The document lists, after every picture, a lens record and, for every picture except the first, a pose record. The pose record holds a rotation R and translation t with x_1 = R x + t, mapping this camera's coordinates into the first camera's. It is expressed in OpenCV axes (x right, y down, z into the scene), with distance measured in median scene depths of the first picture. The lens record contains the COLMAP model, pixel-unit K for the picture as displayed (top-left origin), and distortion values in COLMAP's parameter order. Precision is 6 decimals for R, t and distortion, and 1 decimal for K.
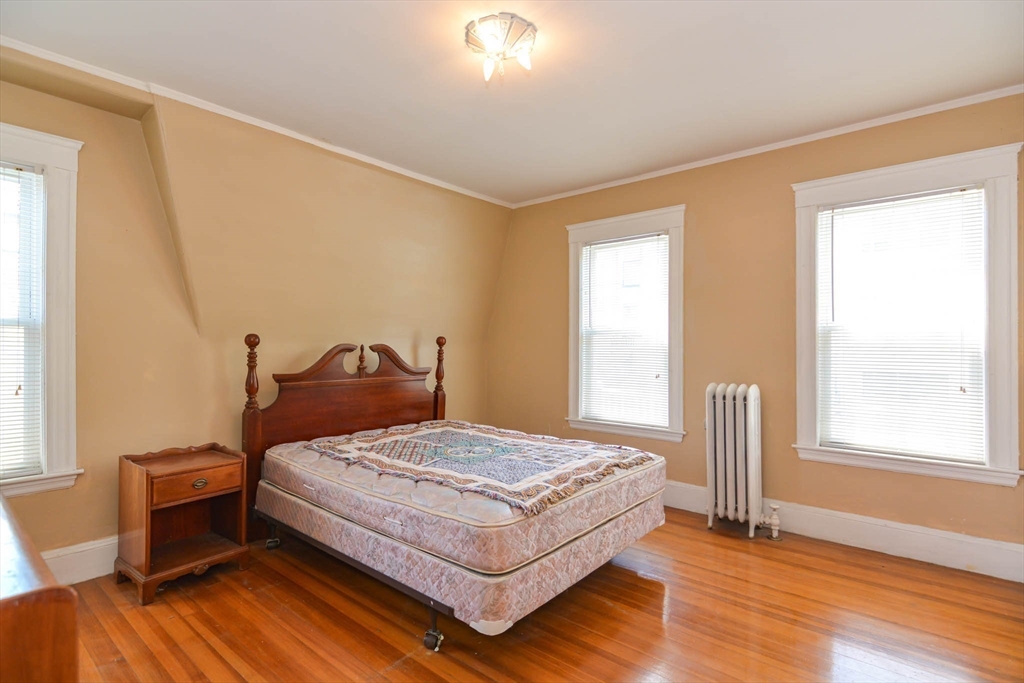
lens RADIAL K [[492.9, 0, 512.6], [0, 492.9, 343.6], [0, 0, 1]] dist [0.011783, -0.010834]
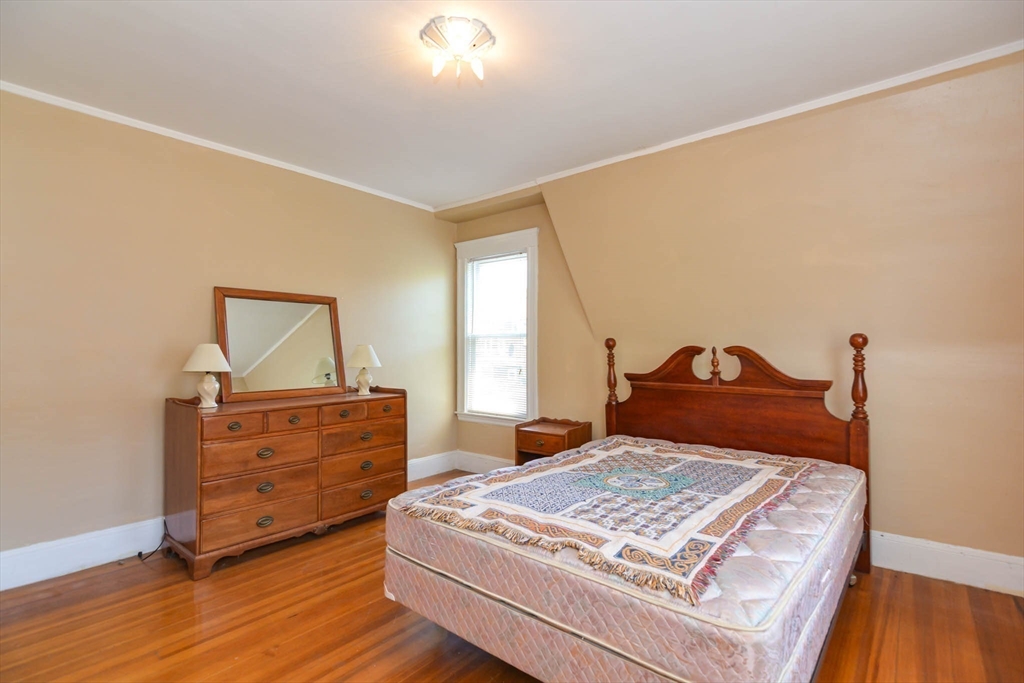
lens RADIAL K [[492.9, 0, 512.6], [0, 492.9, 343.6], [0, 0, 1]] dist [0.011783, -0.010834]
pose [[0.001858, -0.004606, -0.999988, 0.575687], [0.005256, 0.999976, -0.004596, -0.001416], [0.999984, -0.005247, 0.001883, 0.648590]]
